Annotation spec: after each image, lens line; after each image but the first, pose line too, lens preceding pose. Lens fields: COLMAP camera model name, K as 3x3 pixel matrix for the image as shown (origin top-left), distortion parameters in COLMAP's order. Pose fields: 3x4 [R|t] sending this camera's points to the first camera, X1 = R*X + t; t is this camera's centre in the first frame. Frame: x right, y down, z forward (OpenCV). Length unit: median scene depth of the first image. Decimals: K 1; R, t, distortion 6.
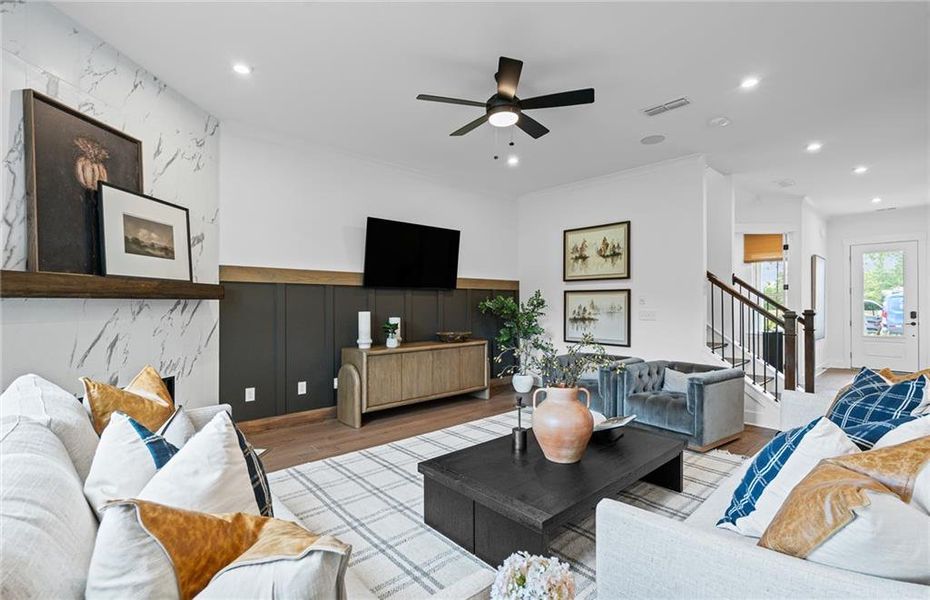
lens RADIAL K [[423.3, 0, 456.1], [0, 423.3, 296.3], [0, 0, 1]] dist [-0.004881, 0.001057]
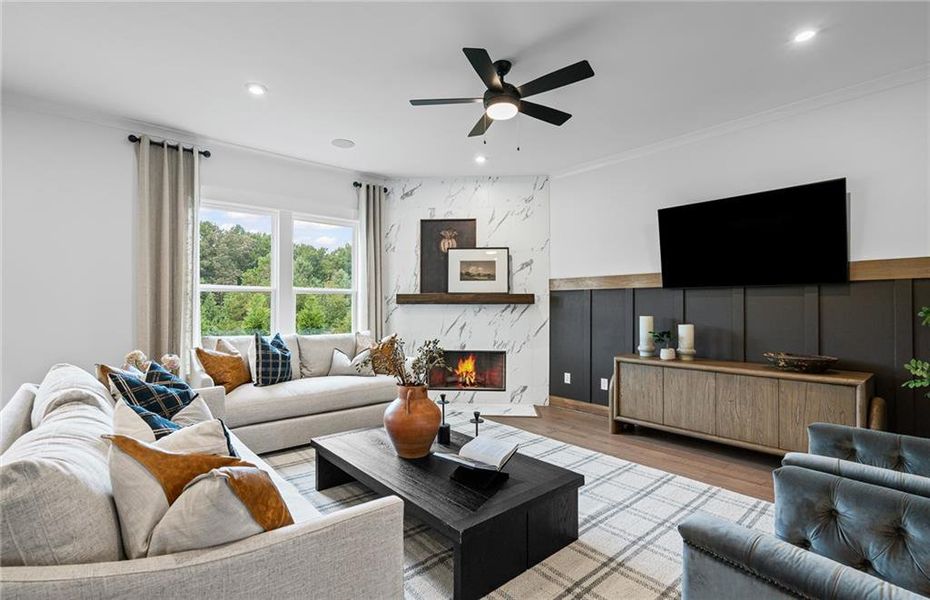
lens RADIAL K [[423.3, 0, 460.3], [0, 423.3, 297.4], [0, 0, 1]] dist [-0.004881, 0.001057]
pose [[-0.013465, -0.019963, -0.999710, 0.849815], [0.016037, 0.999668, -0.020178, 0.009900], [0.999781, -0.016304, -0.013140, 0.738635]]
